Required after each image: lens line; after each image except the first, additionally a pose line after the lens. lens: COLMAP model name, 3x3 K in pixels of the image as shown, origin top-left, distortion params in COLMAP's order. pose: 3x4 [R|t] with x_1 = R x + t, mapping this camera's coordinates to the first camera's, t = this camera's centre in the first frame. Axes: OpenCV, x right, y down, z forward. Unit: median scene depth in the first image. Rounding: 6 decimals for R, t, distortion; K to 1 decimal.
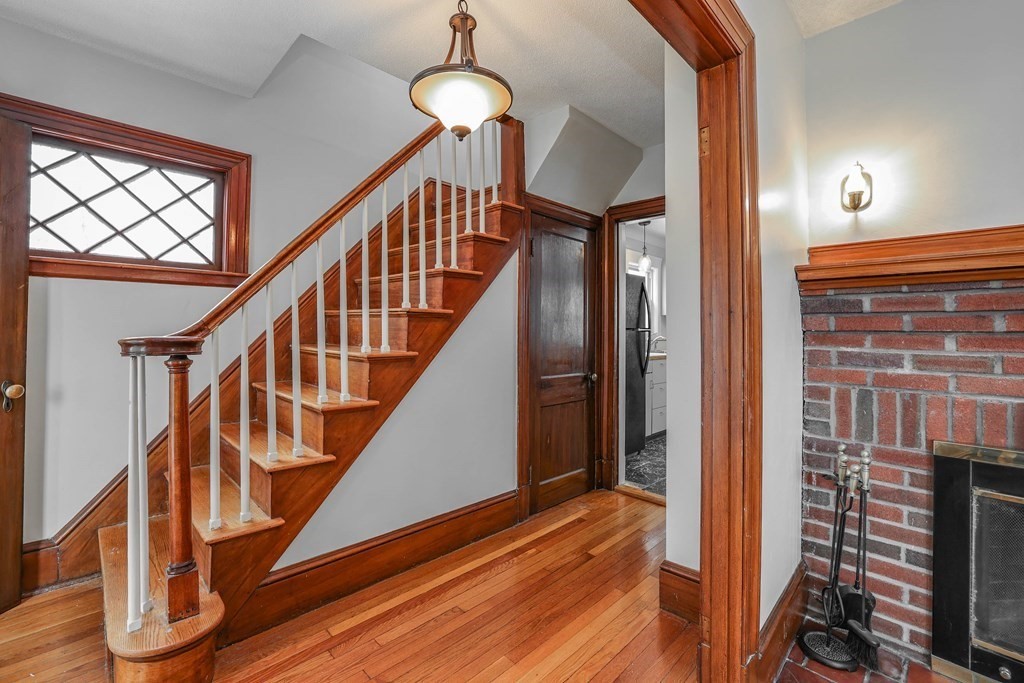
lens RADIAL K [[443.7, 0, 505.5], [0, 443.7, 325.7], [0, 0, 1]] dist [-0.039291, 0.011068]
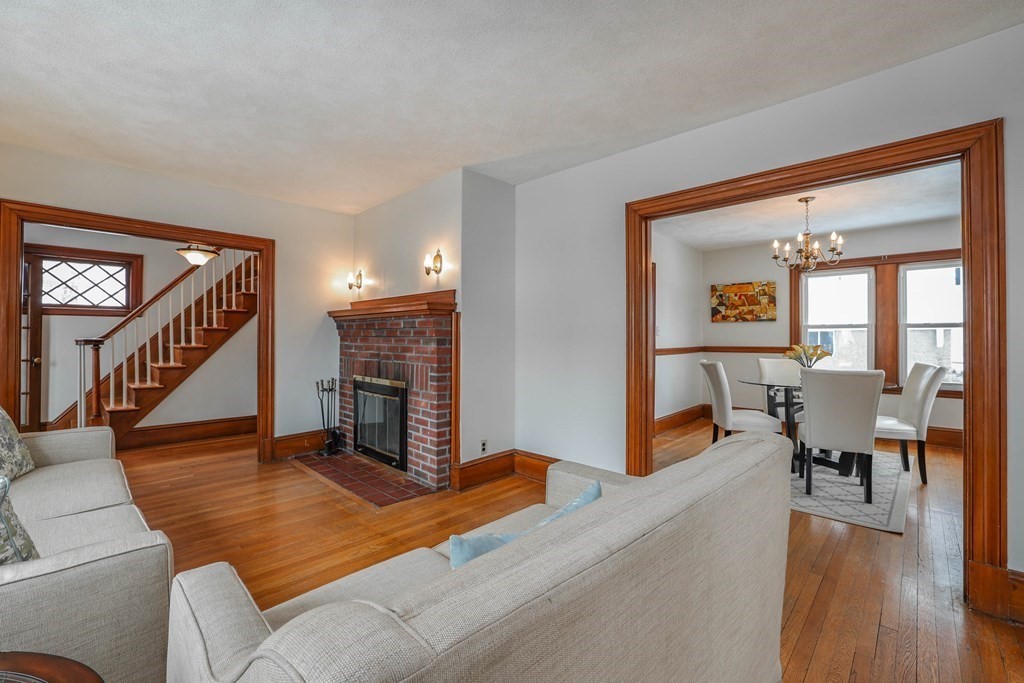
lens RADIAL K [[443.7, 0, 506.1], [0, 443.7, 335.7], [0, 0, 1]] dist [-0.039291, 0.011068]
pose [[0.999996, -0.002239, 0.001777, 1.678069], [0.002231, 0.999988, 0.004307, 0.000924], [-0.001786, -0.004303, 0.999989, -1.595554]]
